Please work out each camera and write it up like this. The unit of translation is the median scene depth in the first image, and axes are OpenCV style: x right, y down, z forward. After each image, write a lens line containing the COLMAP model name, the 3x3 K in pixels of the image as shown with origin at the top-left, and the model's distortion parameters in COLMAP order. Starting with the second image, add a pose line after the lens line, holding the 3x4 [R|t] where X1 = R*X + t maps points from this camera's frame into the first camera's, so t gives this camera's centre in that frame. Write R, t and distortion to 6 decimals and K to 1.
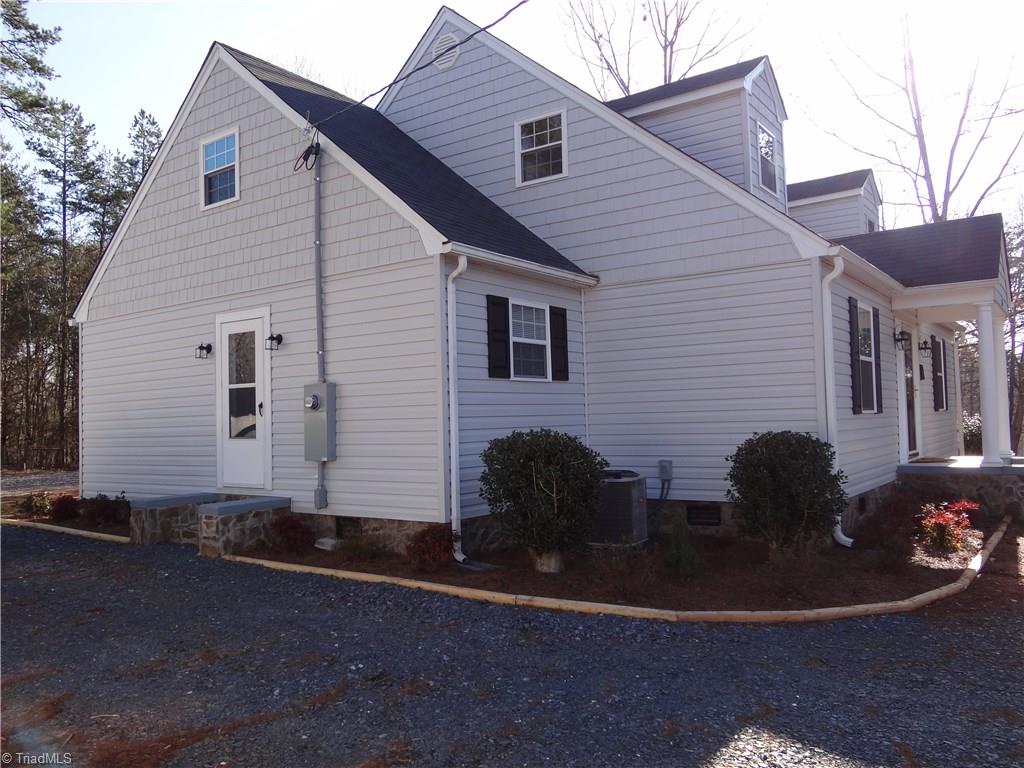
lens RADIAL K [[800.1, 0, 512.0], [0, 800.1, 384.0], [0, 0, 1]] dist [-0.006169, -0.001704]
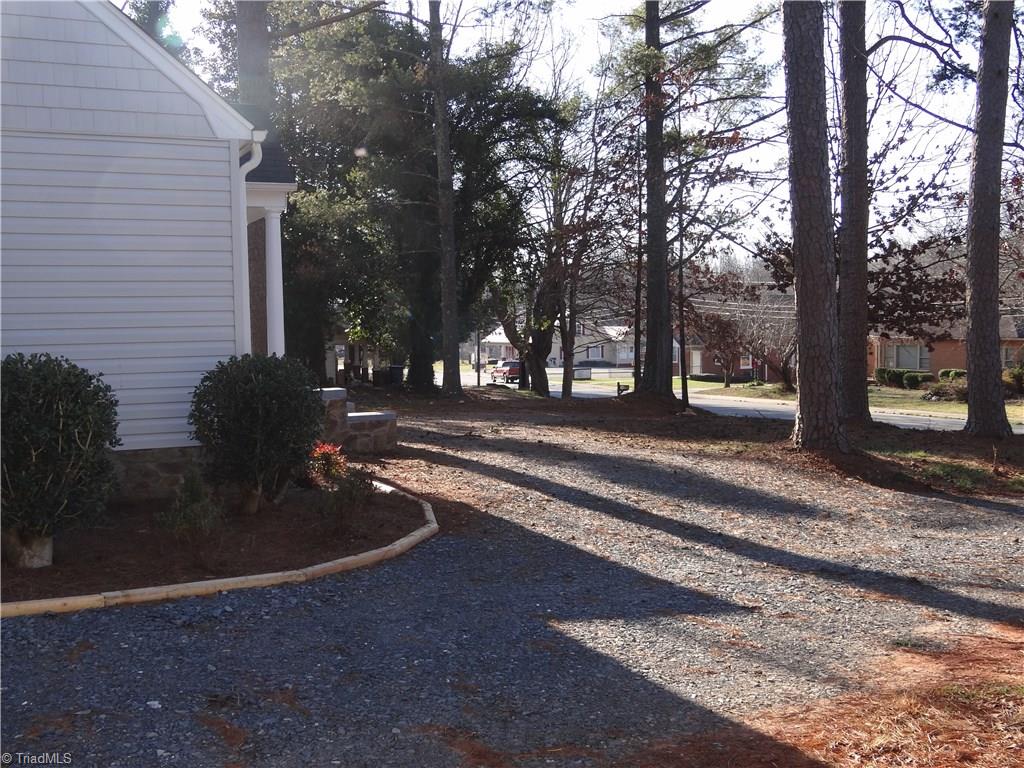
lens RADIAL K [[1110.6, 0, 512.0], [0, 1110.6, 384.0], [0, 0, 1]] dist [0.074929, 0.001714]
pose [[0.516889, -0.023325, 0.855734, -0.538308], [-0.028136, 0.998626, 0.044215, 0.035044], [-0.855590, -0.046931, 0.515523, 0.205493]]
